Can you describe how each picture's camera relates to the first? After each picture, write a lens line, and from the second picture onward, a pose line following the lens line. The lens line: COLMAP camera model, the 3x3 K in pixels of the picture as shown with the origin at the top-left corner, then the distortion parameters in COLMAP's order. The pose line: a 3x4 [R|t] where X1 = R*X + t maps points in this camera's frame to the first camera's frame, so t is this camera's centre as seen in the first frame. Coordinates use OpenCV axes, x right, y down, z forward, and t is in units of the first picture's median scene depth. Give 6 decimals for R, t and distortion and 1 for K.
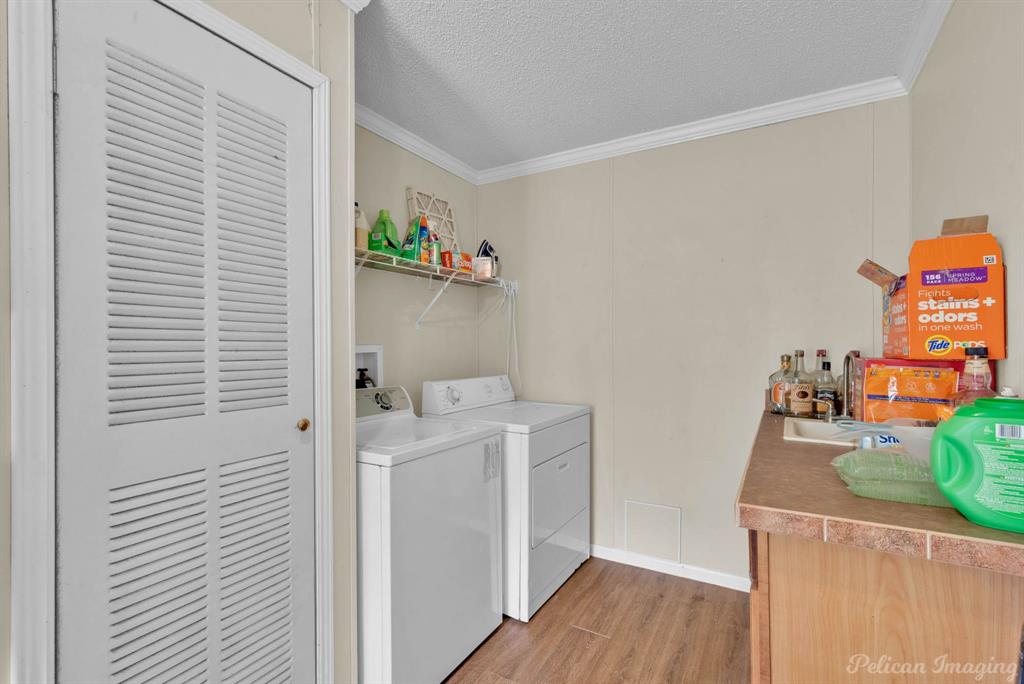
lens RADIAL K [[457.0, 0, 512.5], [0, 457.0, 347.8], [0, 0, 1]] dist [-0.003186, 0.000125]
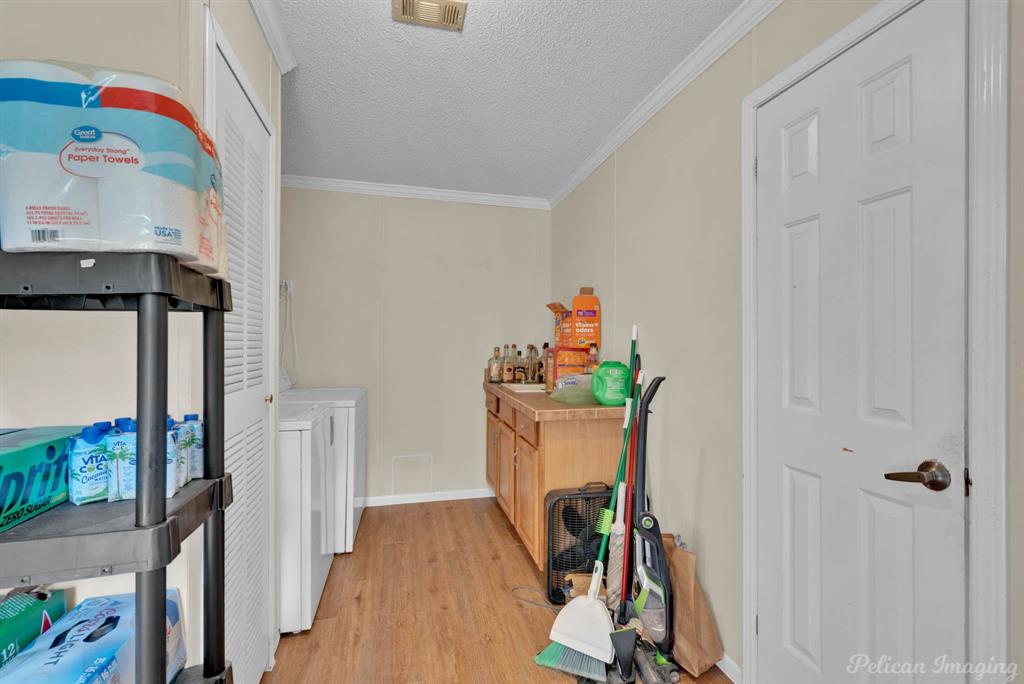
lens RADIAL K [[457.0, 0, 513.8], [0, 457.0, 342.2], [0, 0, 1]] dist [-0.003186, 0.000125]
pose [[0.721052, 0.009175, 0.692820, -0.765514], [-0.007971, 0.999956, -0.004947, 0.007894], [-0.692835, -0.001955, 0.721093, -0.366275]]
